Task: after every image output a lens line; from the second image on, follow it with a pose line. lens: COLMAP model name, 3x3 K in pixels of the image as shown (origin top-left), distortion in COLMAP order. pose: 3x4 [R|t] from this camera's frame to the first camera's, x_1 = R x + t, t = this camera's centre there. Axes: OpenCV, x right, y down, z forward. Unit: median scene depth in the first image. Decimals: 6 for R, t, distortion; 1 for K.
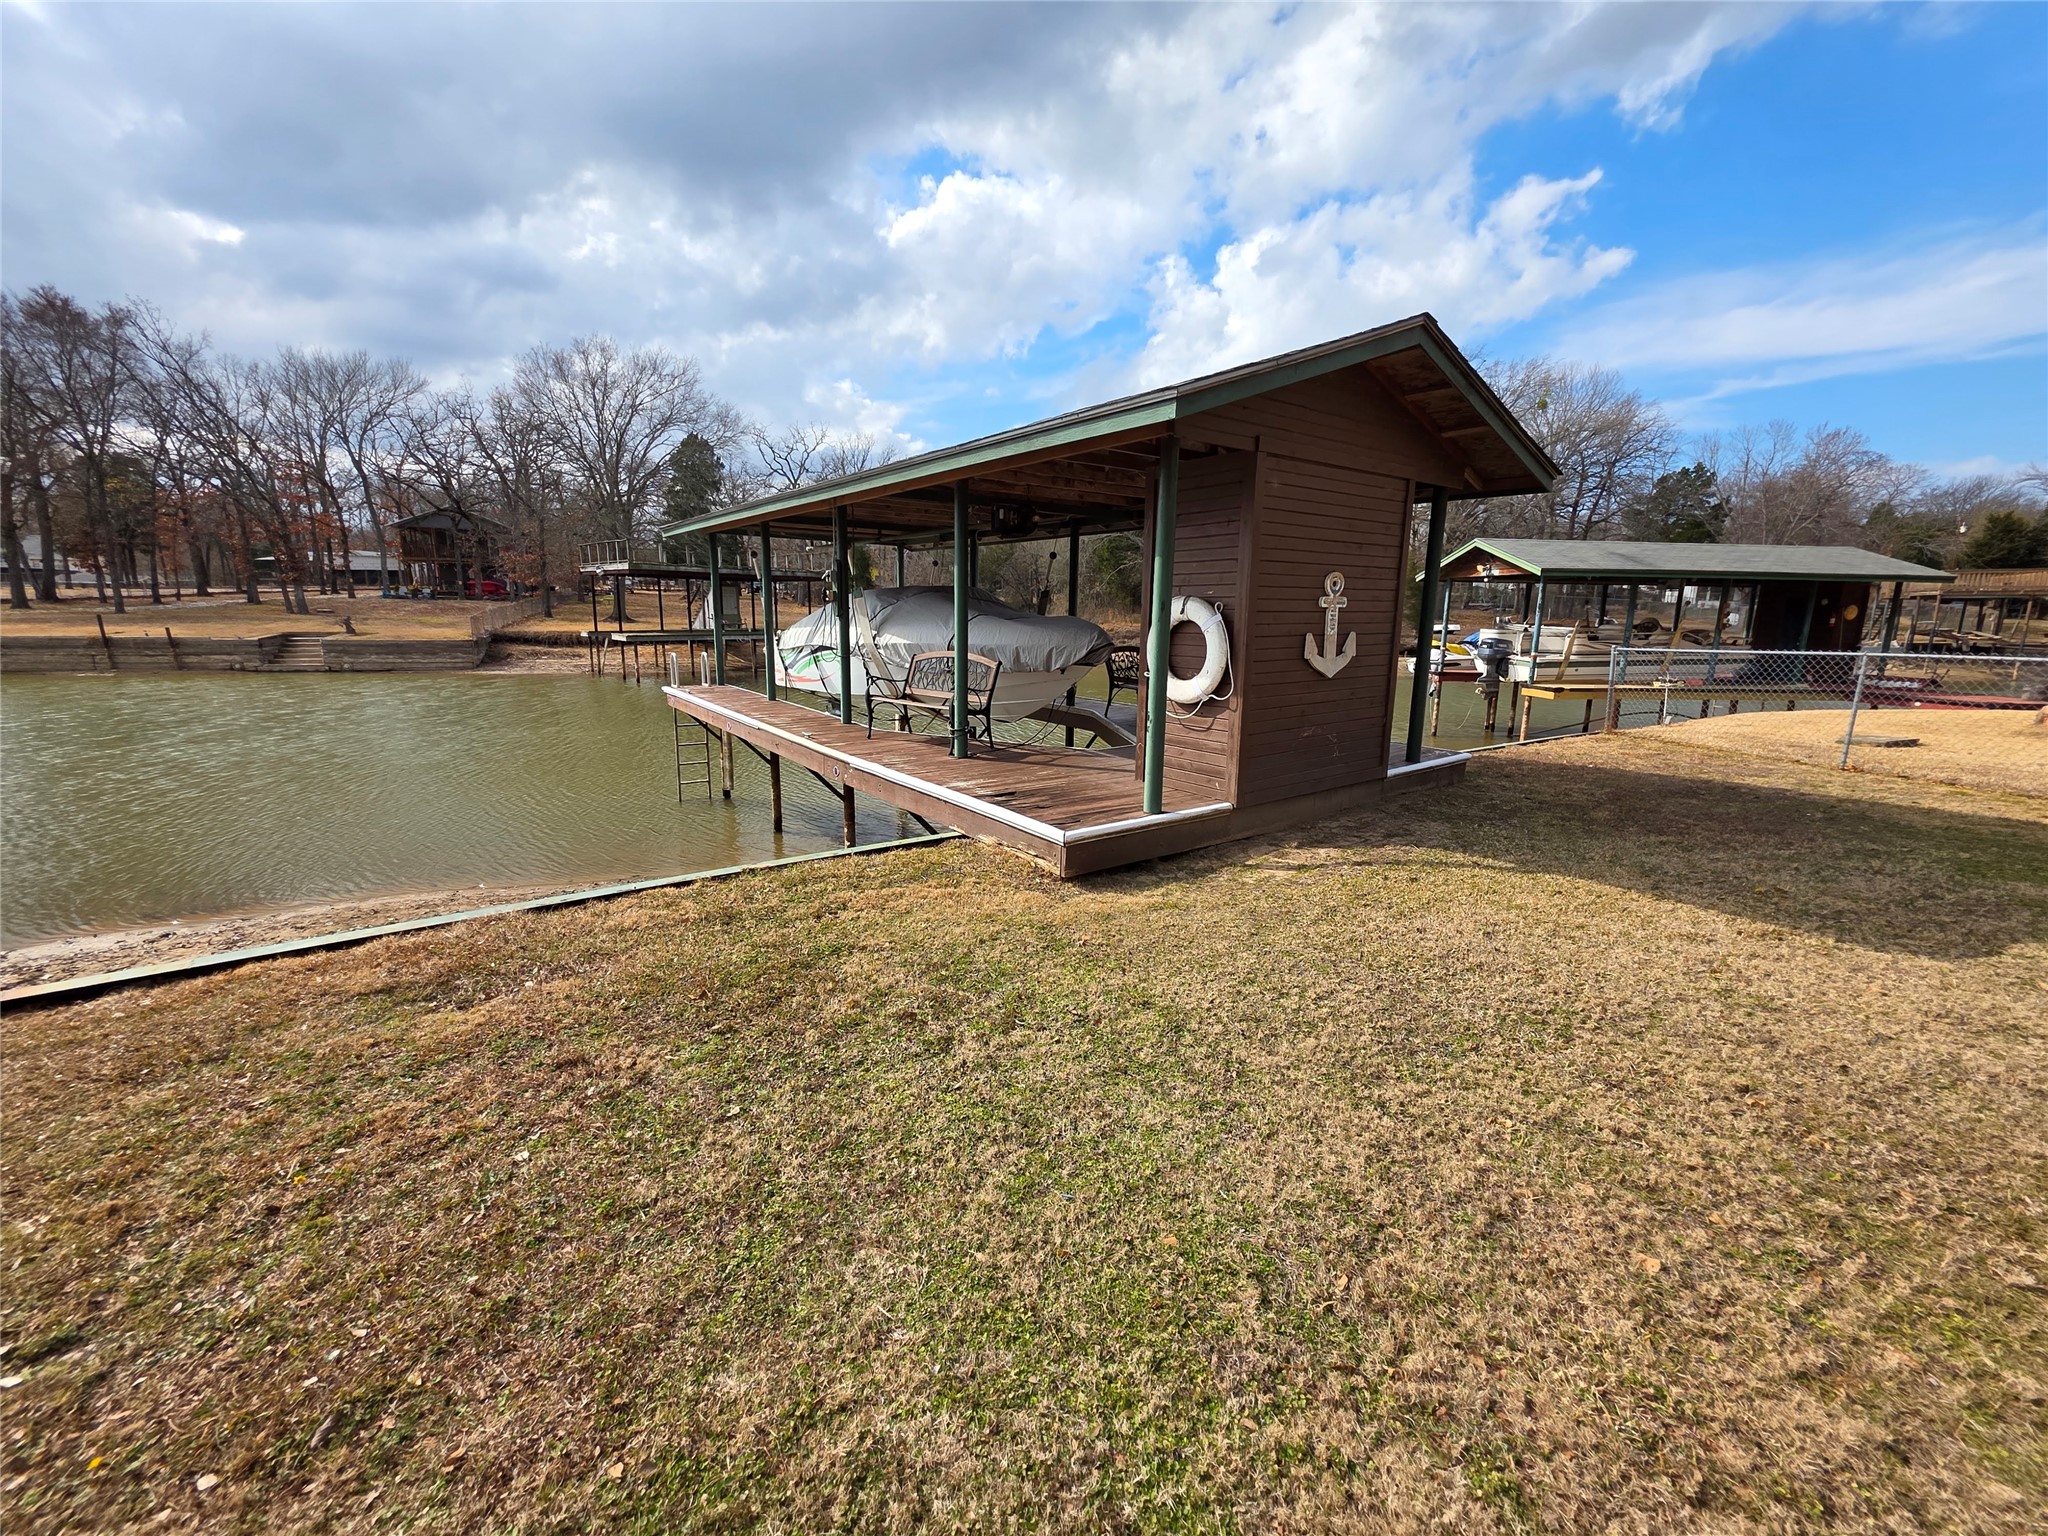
lens RADIAL K [[817.1, 0, 1017.6], [0, 817.1, 757.1], [0, 0, 1]] dist [0.000625, 0.000396]
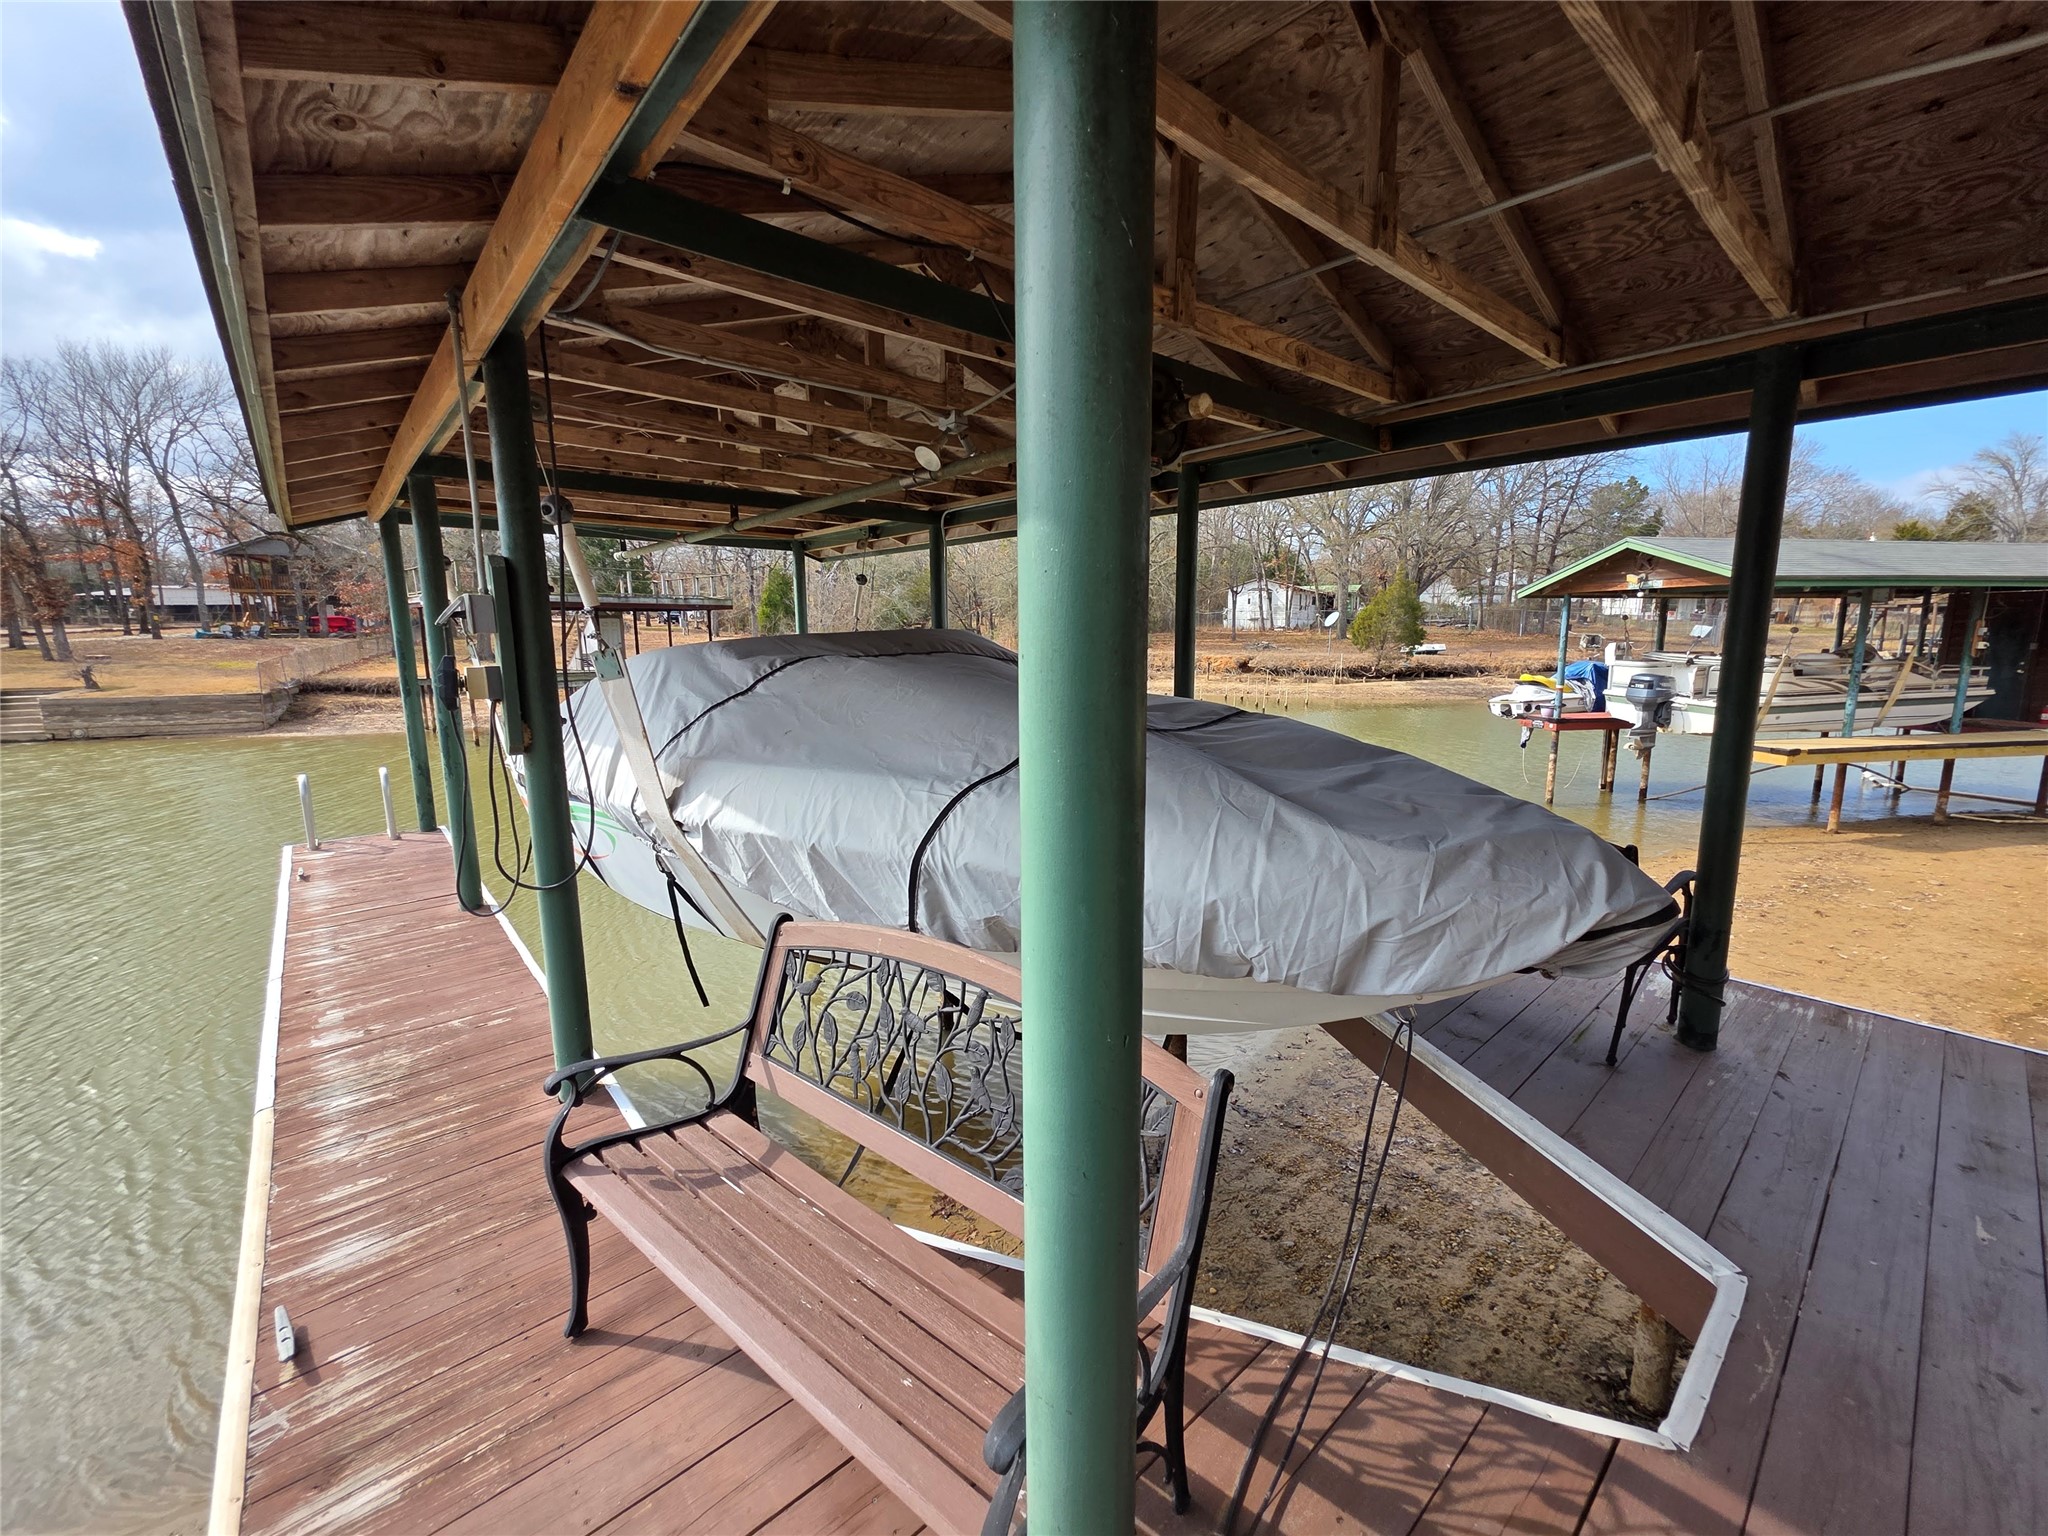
lens RADIAL K [[817.1, 0, 1017.6], [0, 817.1, 757.1], [0, 0, 1]] dist [0.000625, 0.000396]
pose [[0.996295, -0.032203, 0.079745, -0.015802], [0.034272, 0.999107, -0.024713, -0.036385], [-0.078878, 0.027355, 0.996509, 0.161994]]
